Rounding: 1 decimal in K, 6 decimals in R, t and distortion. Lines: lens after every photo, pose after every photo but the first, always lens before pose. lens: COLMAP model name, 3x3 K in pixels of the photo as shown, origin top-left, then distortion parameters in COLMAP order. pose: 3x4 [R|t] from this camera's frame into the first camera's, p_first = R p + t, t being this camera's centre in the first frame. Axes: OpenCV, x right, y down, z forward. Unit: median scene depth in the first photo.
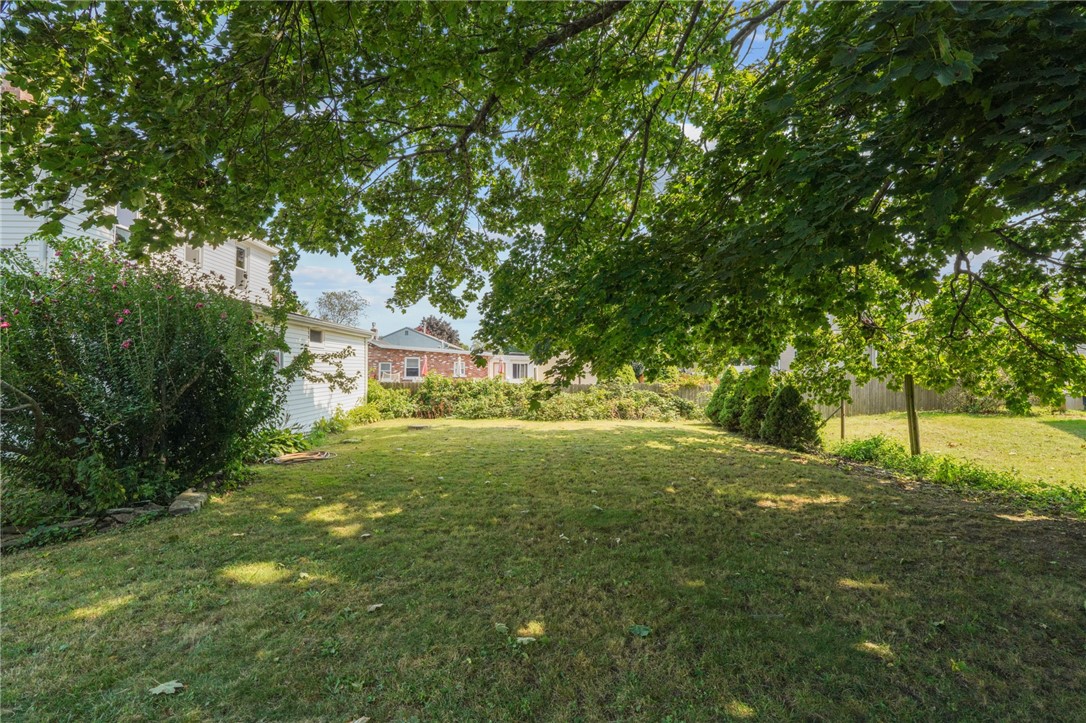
lens RADIAL K [[495.0, 0, 543.0], [0, 495.0, 370.1], [0, 0, 1]] dist [-0.039850, 0.010820]
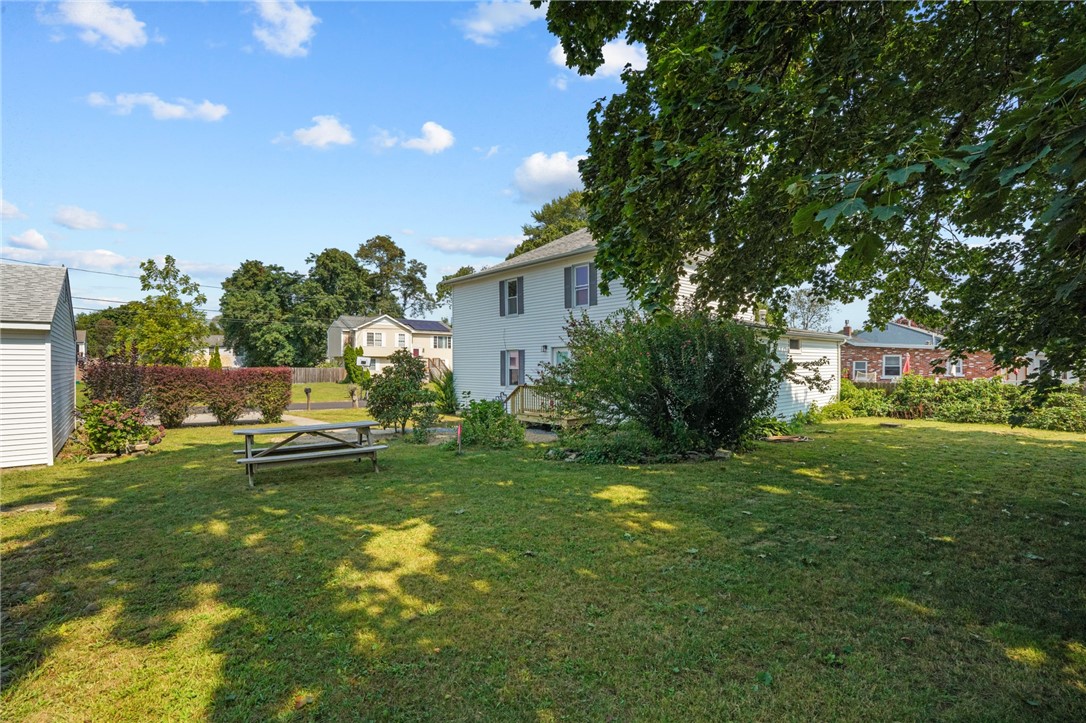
lens RADIAL K [[495.0, 0, 543.4], [0, 495.0, 369.0], [0, 0, 1]] dist [-0.039850, 0.010820]
pose [[0.629719, -0.003036, -0.776817, 0.110870], [0.006848, 0.999975, 0.001644, -0.016375], [0.776793, -0.006355, 0.629724, -0.304067]]
